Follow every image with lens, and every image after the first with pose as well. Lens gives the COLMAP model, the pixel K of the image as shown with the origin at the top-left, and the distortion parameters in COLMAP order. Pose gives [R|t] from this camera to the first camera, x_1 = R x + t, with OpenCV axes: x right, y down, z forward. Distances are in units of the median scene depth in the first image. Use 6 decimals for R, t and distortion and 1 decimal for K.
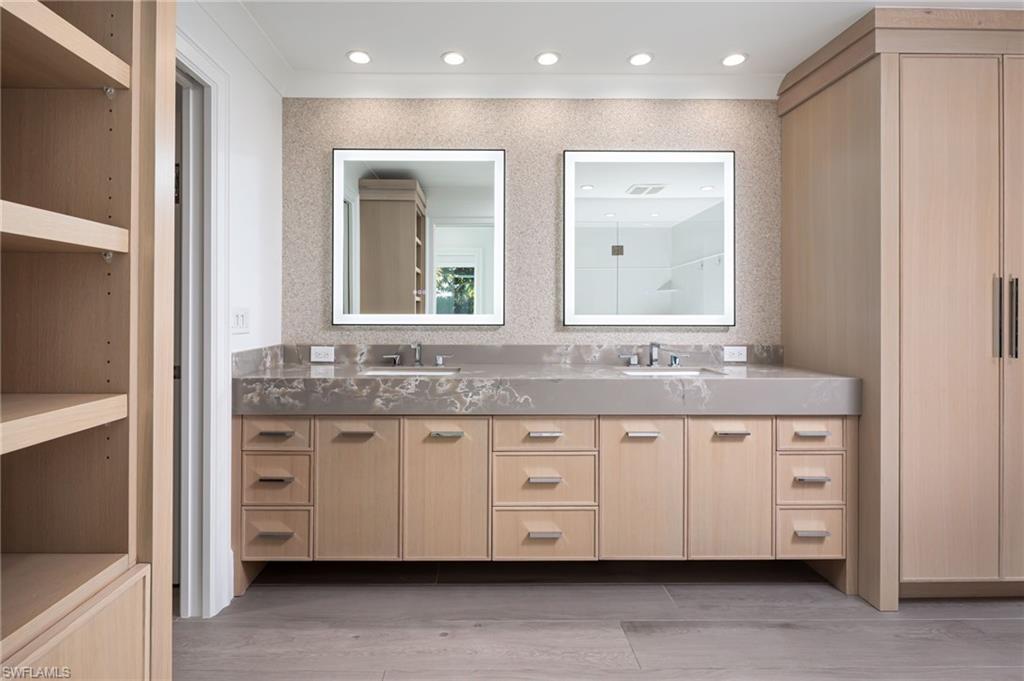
lens RADIAL K [[476.7, 0, 491.6], [0, 476.7, 317.7], [0, 0, 1]] dist [0.003139, -0.000557]
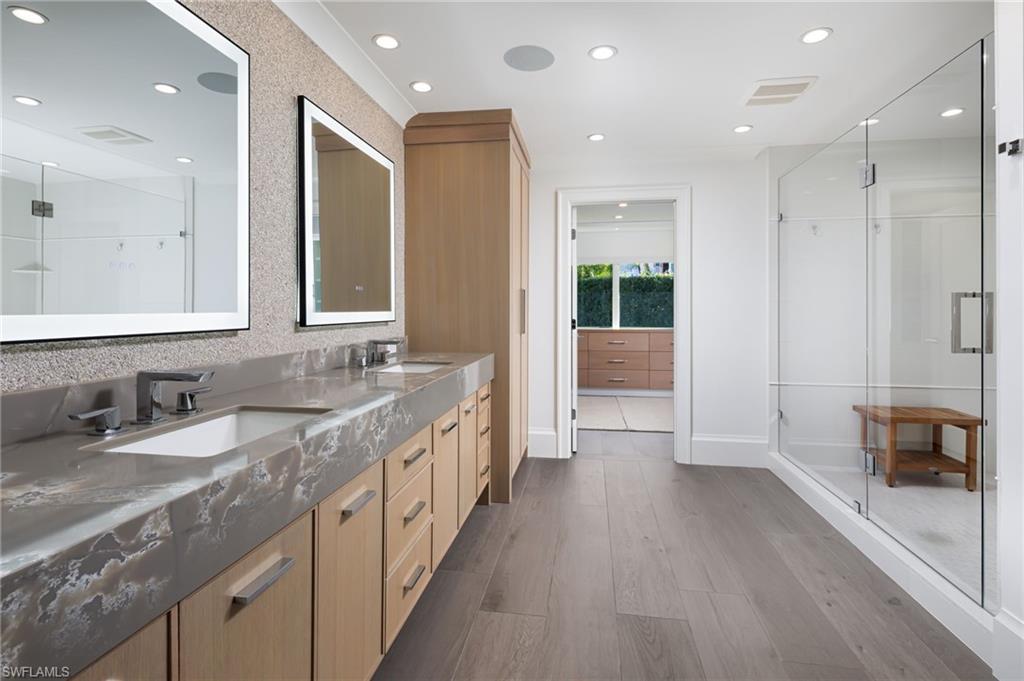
lens RADIAL K [[476.7, 0, 516.2], [0, 476.7, 307.2], [0, 0, 1]] dist [0.003139, -0.000557]
pose [[0.168341, 0.004182, 0.985720, -0.690095], [0.001472, 0.999989, -0.004494, -0.012995], [-0.985728, 0.002207, 0.168333, 0.689332]]
